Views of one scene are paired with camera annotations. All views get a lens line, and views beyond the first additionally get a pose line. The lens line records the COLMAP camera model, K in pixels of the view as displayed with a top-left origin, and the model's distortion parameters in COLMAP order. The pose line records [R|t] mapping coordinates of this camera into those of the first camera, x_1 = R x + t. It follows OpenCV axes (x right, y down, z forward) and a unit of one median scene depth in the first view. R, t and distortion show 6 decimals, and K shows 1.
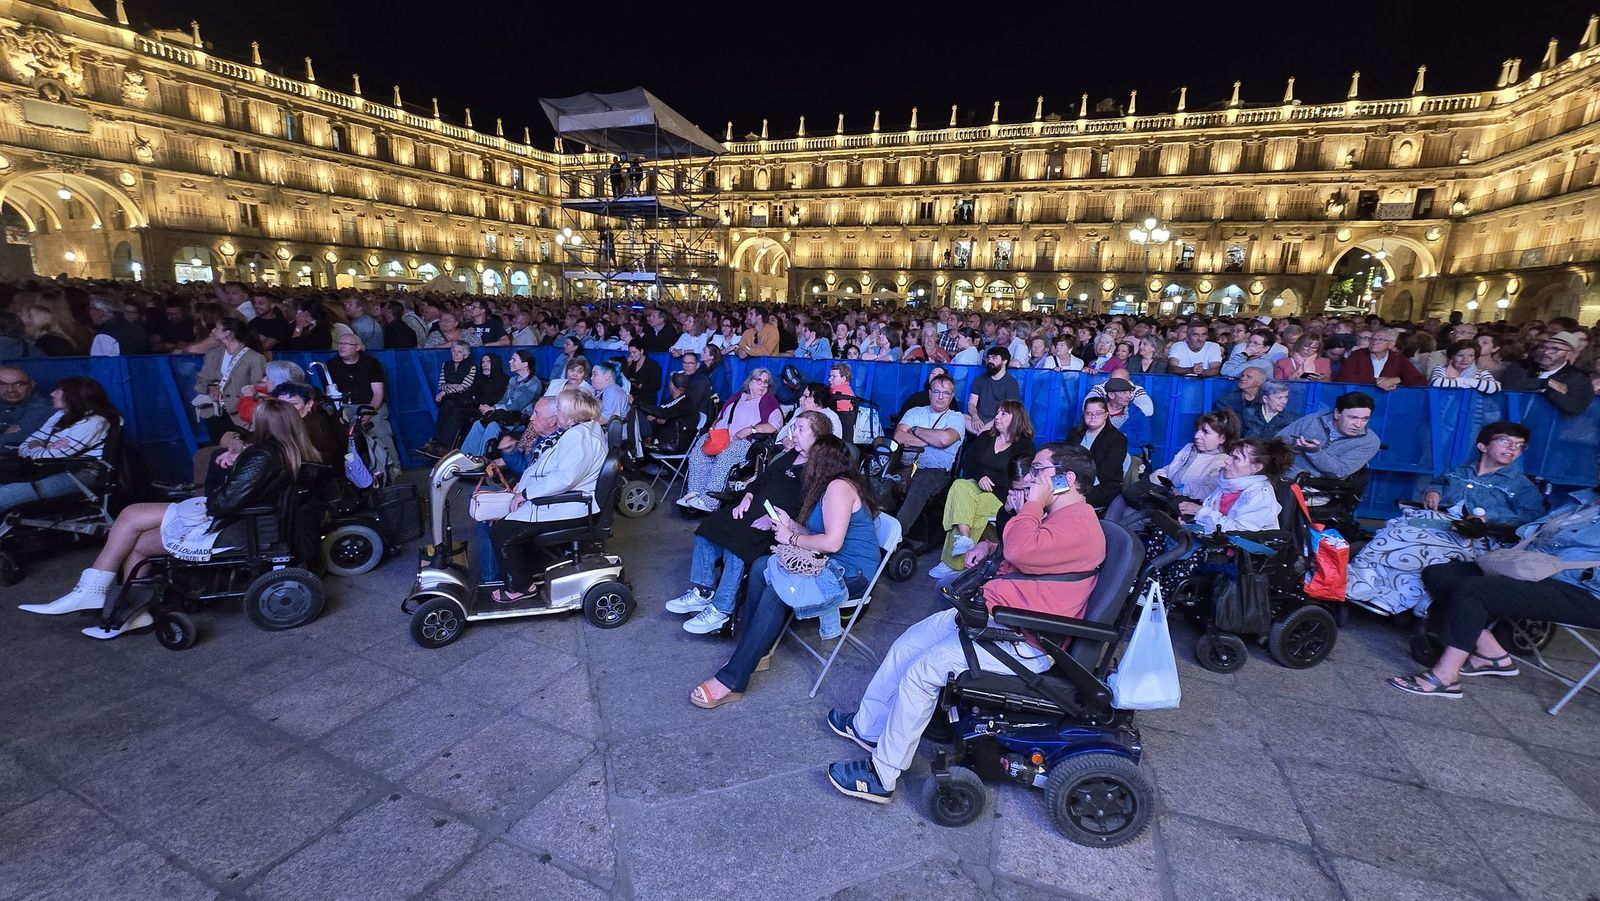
lens RADIAL K [[657.9, 0, 835.3], [0, 657.9, 467.1], [0, 0, 1]] dist [-0.014044, 0.003166]
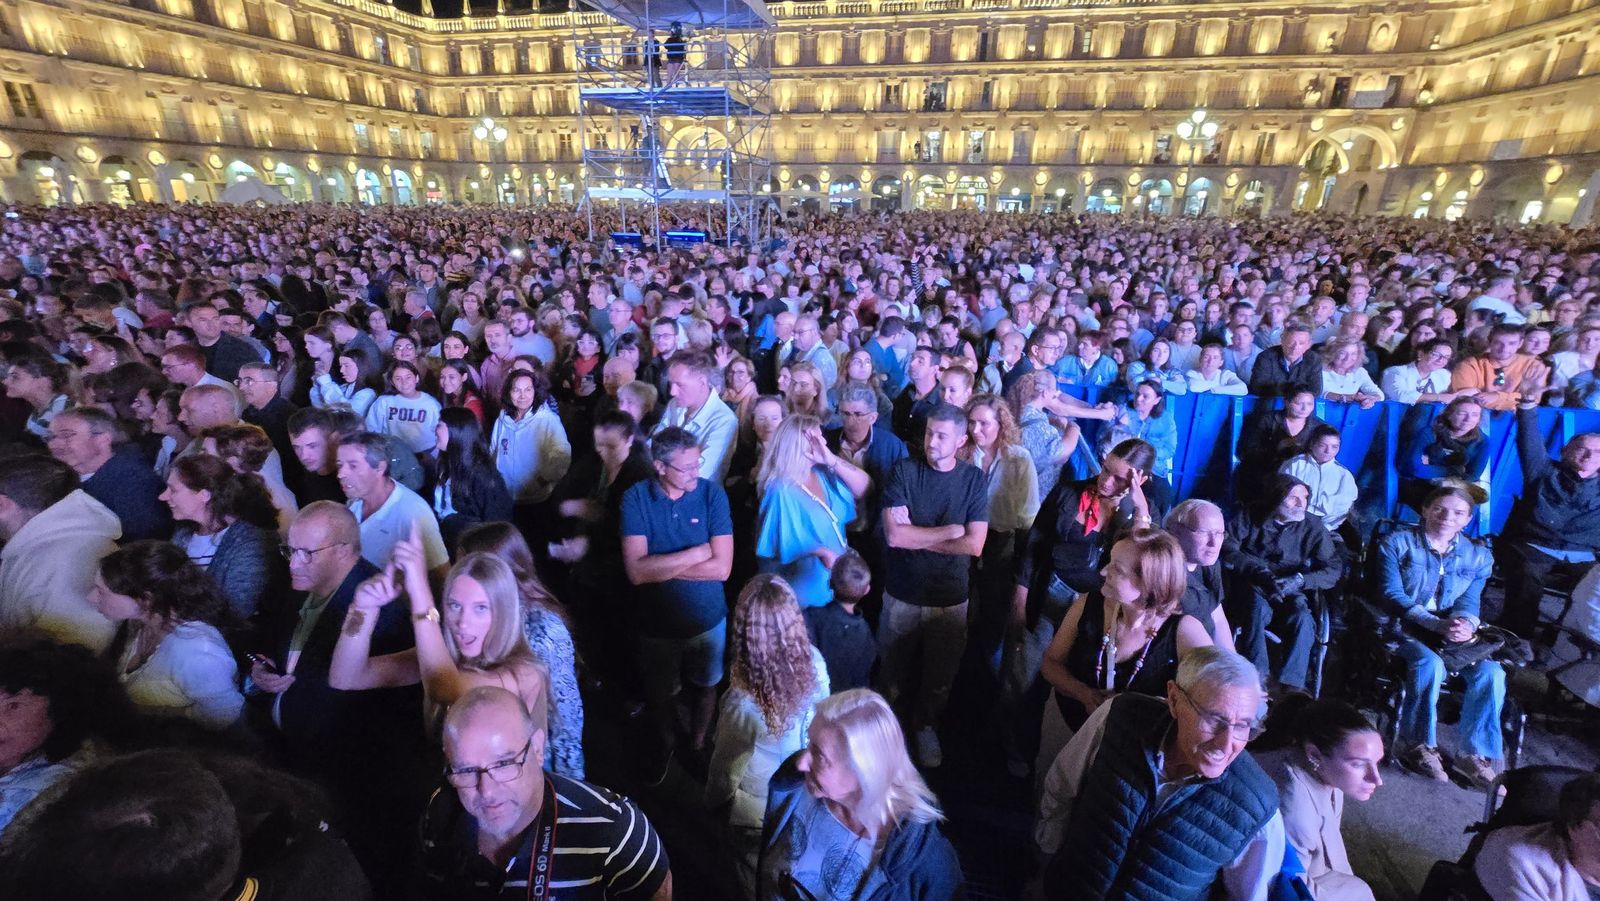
lens RADIAL K [[657.9, 0, 797.8], [0, 657.9, 444.0], [0, 0, 1]] dist [-0.014044, 0.003166]
pose [[0.985203, -0.076769, 0.153239, -0.172798], [0.057218, 0.990102, 0.128156, -0.045001], [-0.161561, -0.117492, 0.979844, 0.097130]]
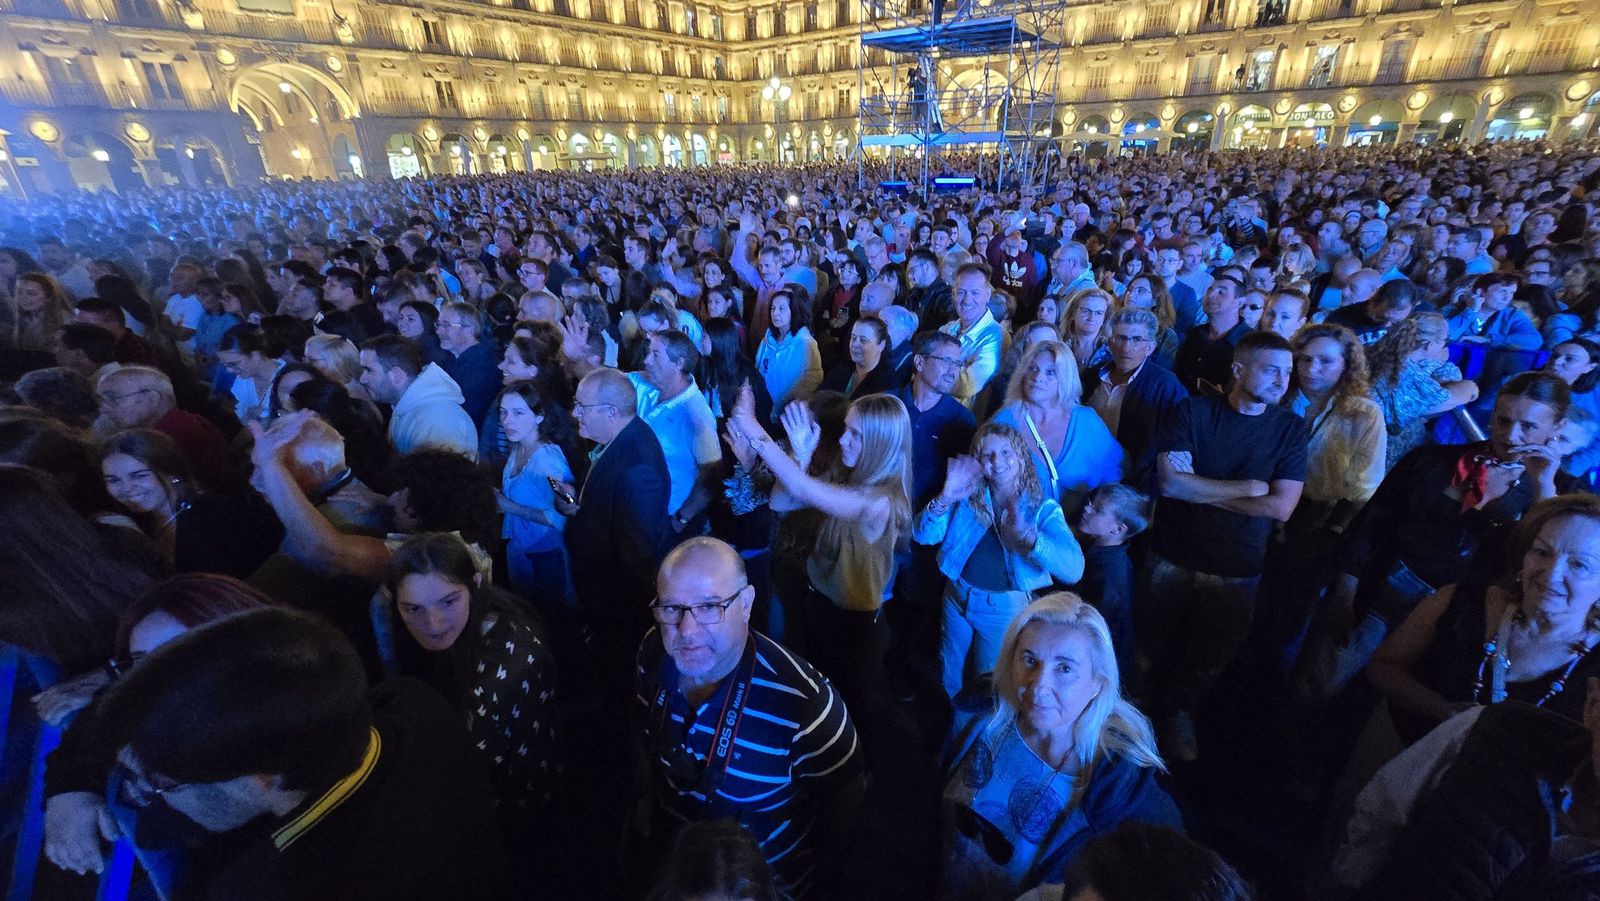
lens RADIAL K [[657.9, 0, 810.8], [0, 657.9, 445.2], [0, 0, 1]] dist [-0.014044, 0.003166]
pose [[0.980143, 0.017556, -0.197511, -0.172656], [0.018004, 0.984080, 0.176813, -0.041901], [0.197471, -0.176858, 0.964223, 0.099568]]
